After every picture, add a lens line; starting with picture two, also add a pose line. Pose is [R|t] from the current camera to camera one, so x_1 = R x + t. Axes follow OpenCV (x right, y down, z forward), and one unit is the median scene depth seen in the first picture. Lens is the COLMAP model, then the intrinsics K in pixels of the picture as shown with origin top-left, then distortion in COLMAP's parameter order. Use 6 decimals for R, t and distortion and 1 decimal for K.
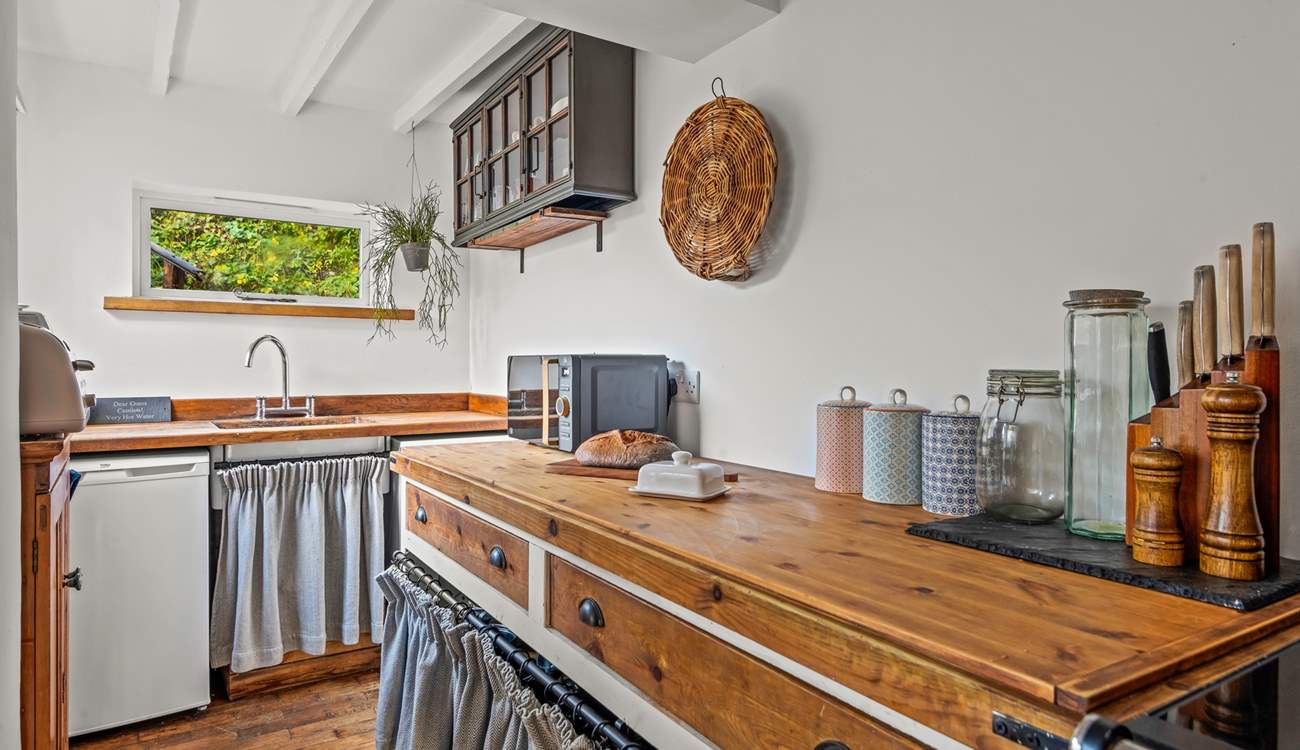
lens RADIAL K [[769.5, 0, 650.0], [0, 769.5, 375.0], [0, 0, 1]] dist [0.020379, 0.000107]
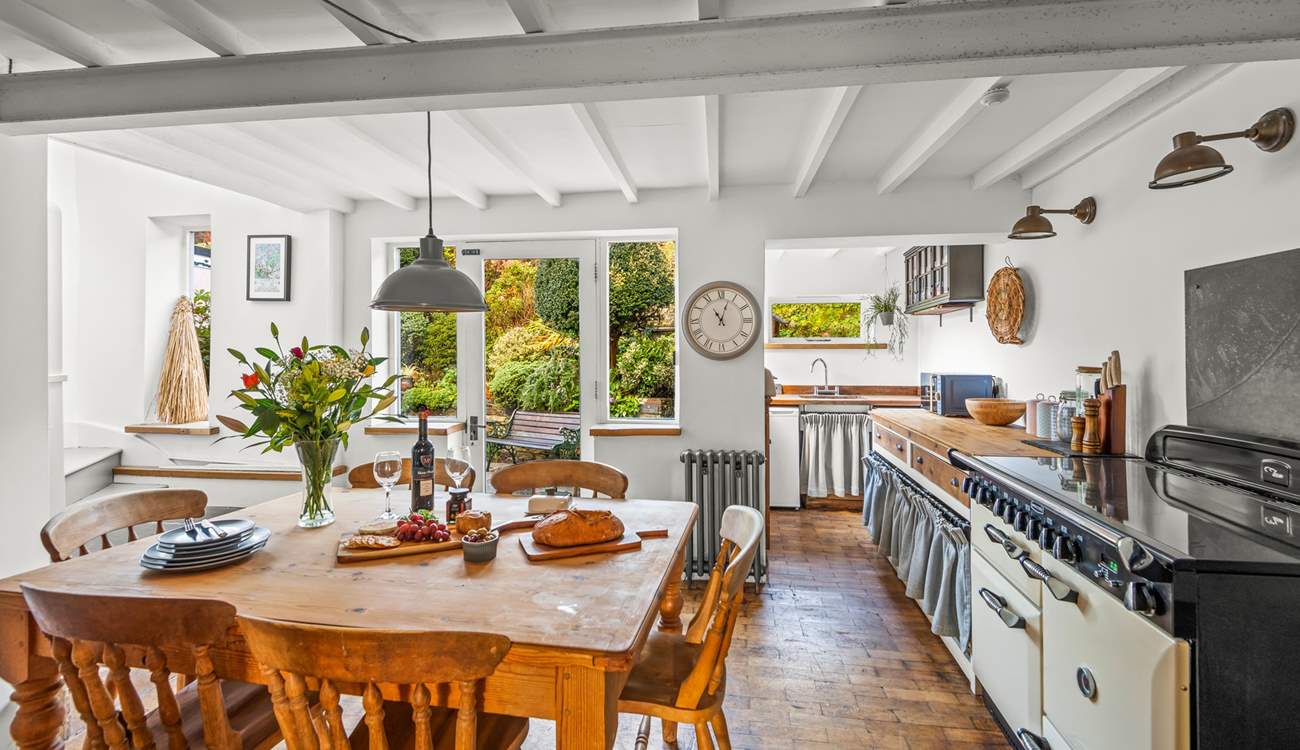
lens RADIAL K [[638.9, 0, 615.4], [0, 638.9, 342.7], [0, 0, 1]] dist [0.001562, -0.000394]
pose [[0.733016, -0.011221, -0.680119, 0.419650], [-0.006576, 0.999700, -0.023582, -0.059222], [0.680180, 0.021758, 0.732722, -0.954255]]
